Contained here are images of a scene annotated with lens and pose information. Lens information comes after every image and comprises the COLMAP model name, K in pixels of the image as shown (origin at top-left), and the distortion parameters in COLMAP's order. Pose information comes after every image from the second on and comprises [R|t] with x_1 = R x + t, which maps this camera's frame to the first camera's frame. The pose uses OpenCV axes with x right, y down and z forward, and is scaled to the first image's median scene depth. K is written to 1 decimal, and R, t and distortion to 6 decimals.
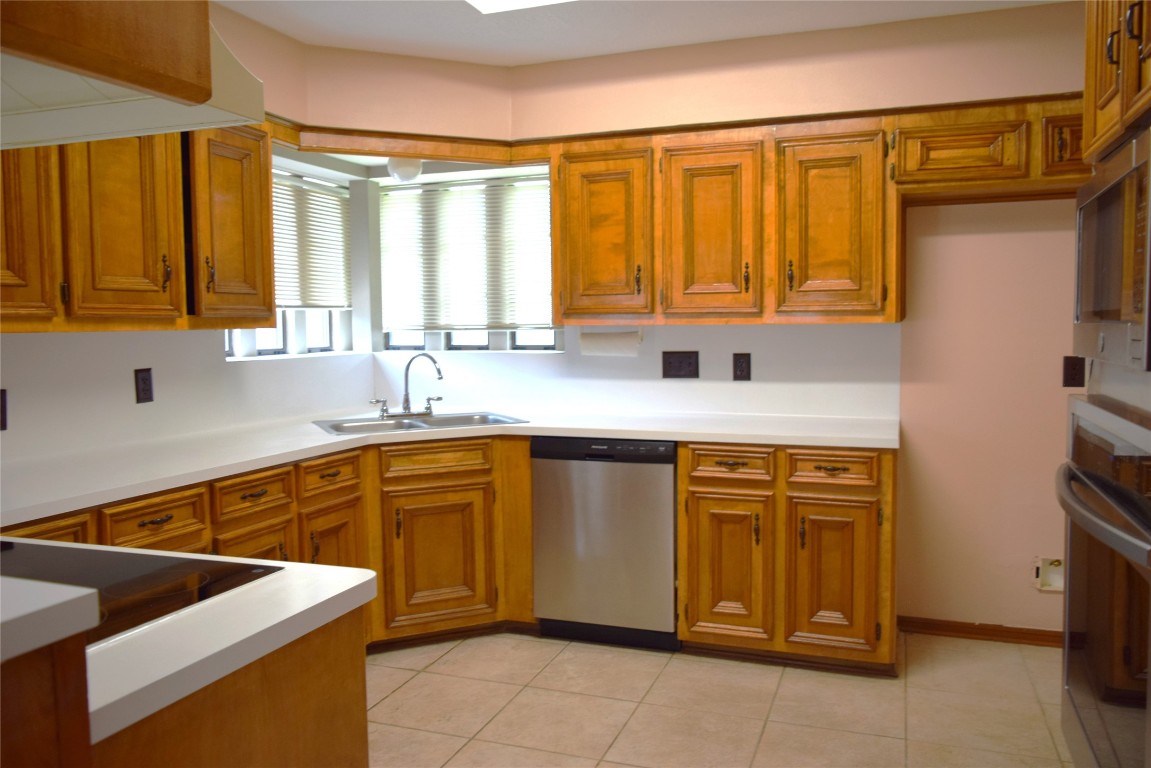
lens RADIAL K [[892.2, 0, 567.6], [0, 892.2, 382.6], [0, 0, 1]] dist [-0.032605, 0.016864]
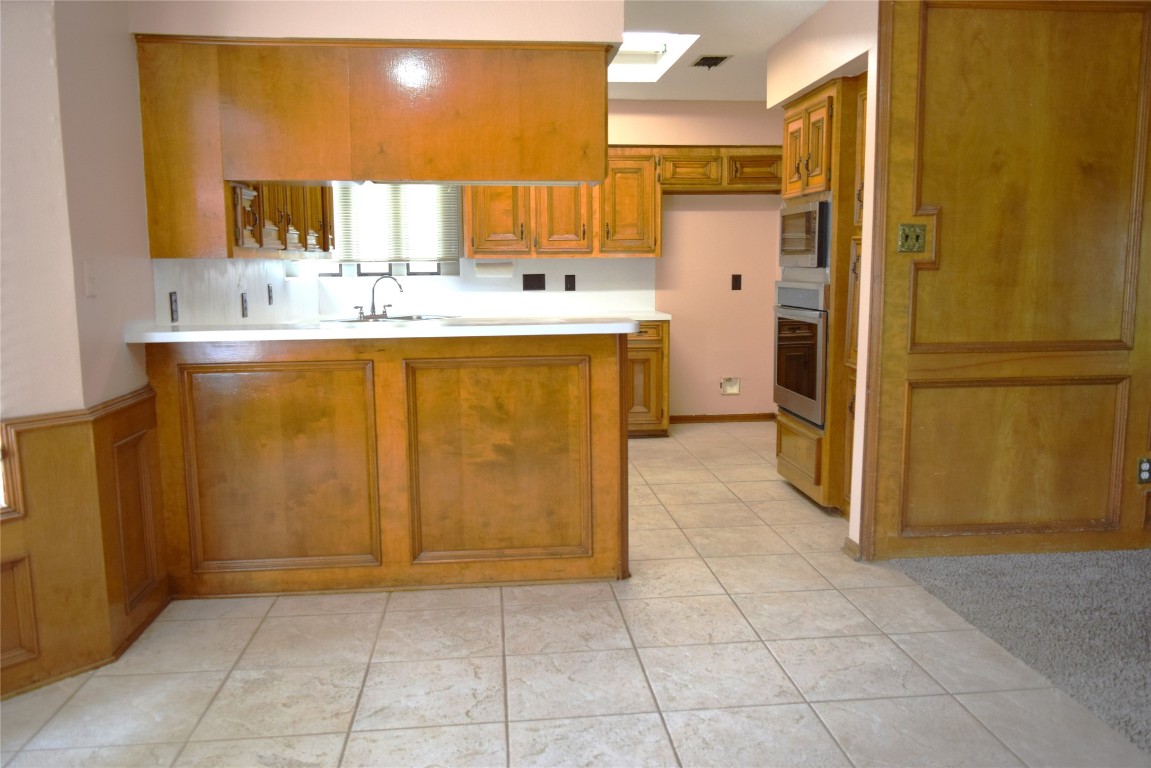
lens RADIAL K [[892.2, 0, 575.9], [0, 892.2, 390.1], [0, 0, 1]] dist [-0.032605, 0.016864]
pose [[0.894001, -0.063732, 0.443509, -0.645451], [0.028490, 0.995915, 0.085686, 0.047024], [-0.447158, -0.063968, 0.892165, -0.635017]]
